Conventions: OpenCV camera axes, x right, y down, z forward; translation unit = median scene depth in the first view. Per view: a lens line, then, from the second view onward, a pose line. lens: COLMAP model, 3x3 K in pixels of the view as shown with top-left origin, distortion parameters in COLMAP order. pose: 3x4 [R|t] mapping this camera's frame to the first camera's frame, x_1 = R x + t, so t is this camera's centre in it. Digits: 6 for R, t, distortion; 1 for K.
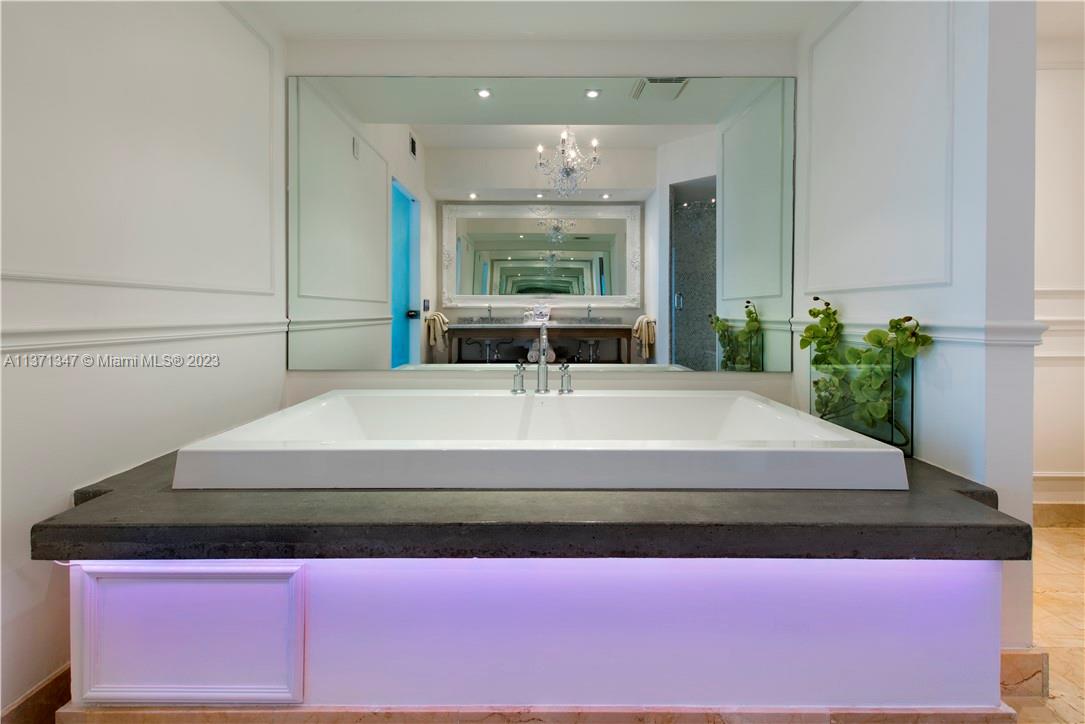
lens RADIAL K [[499.2, 0, 542.6], [0, 499.2, 316.3], [0, 0, 1]] dist [0.002228, 0.000170]
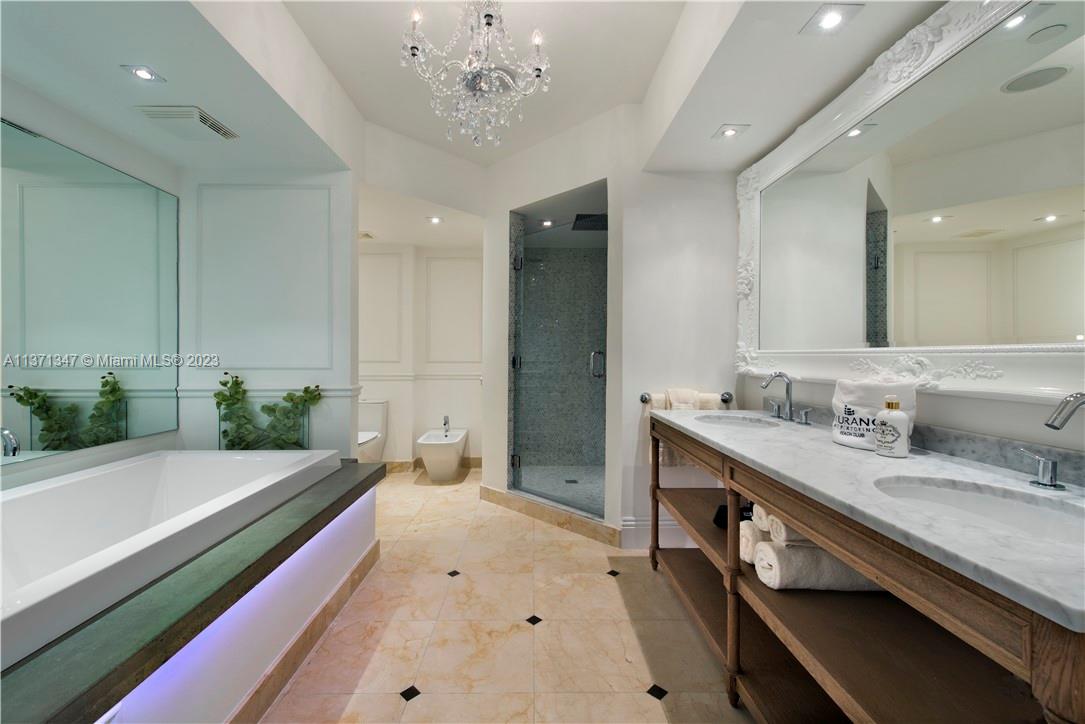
lens RADIAL K [[444.8, 0, 542.5], [0, 444.8, 362.0], [0, 0, 1]] dist [0.000183, -0.000067]
pose [[-0.028978, -0.019720, 0.999386, -0.759455], [0.005619, 0.999786, 0.019891, -0.088578], [-0.999564, 0.006192, -0.028861, 0.125309]]
